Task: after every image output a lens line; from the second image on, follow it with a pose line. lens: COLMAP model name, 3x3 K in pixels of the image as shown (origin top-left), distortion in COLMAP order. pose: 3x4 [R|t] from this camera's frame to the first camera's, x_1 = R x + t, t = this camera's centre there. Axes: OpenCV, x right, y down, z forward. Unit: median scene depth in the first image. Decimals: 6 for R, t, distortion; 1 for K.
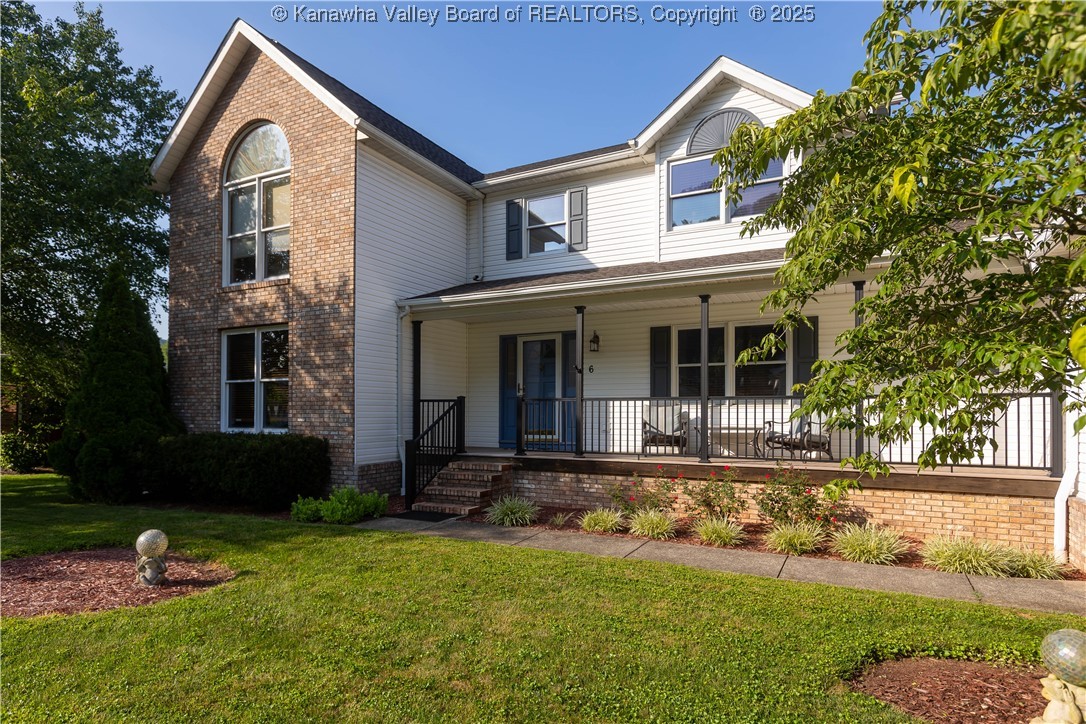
lens RADIAL K [[605.0, 0, 542.1], [0, 605.0, 401.1], [0, 0, 1]] dist [0.003632, 0.000119]
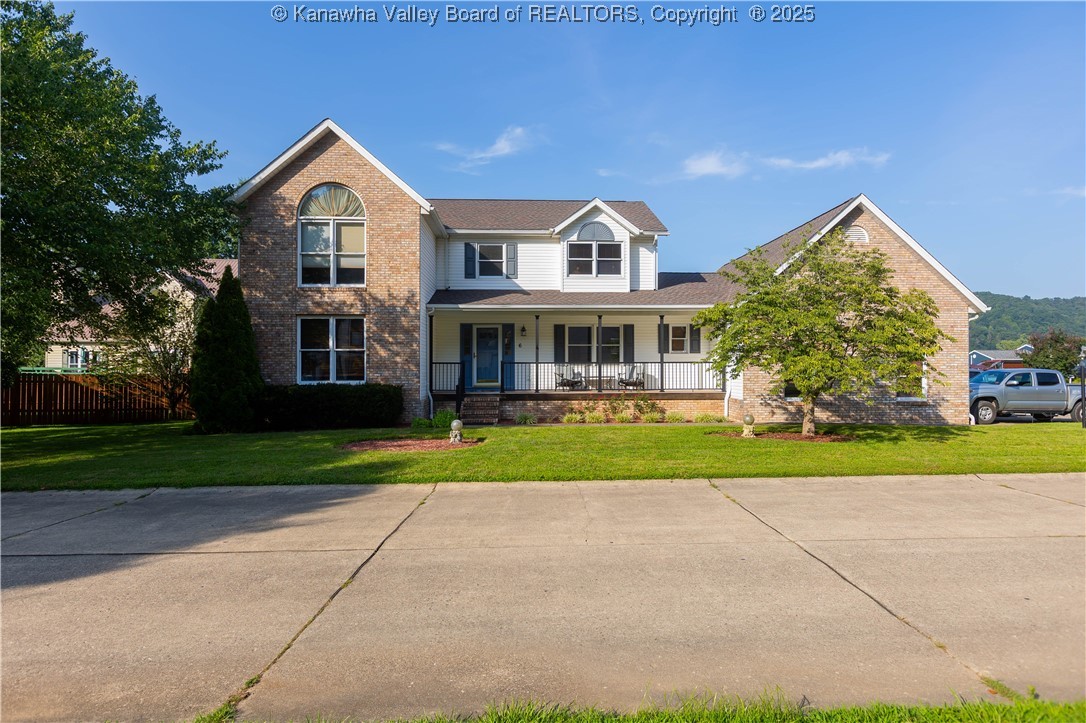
lens RADIAL K [[610.5, 0, 543.0], [0, 610.5, 361.5], [0, 0, 1]] dist [0.001223, 0.000773]
pose [[0.865600, 0.000849, 0.500735, -0.812361], [-0.006249, 0.999939, 0.009106, -0.022857], [-0.500697, -0.011012, 0.865552, -0.644656]]
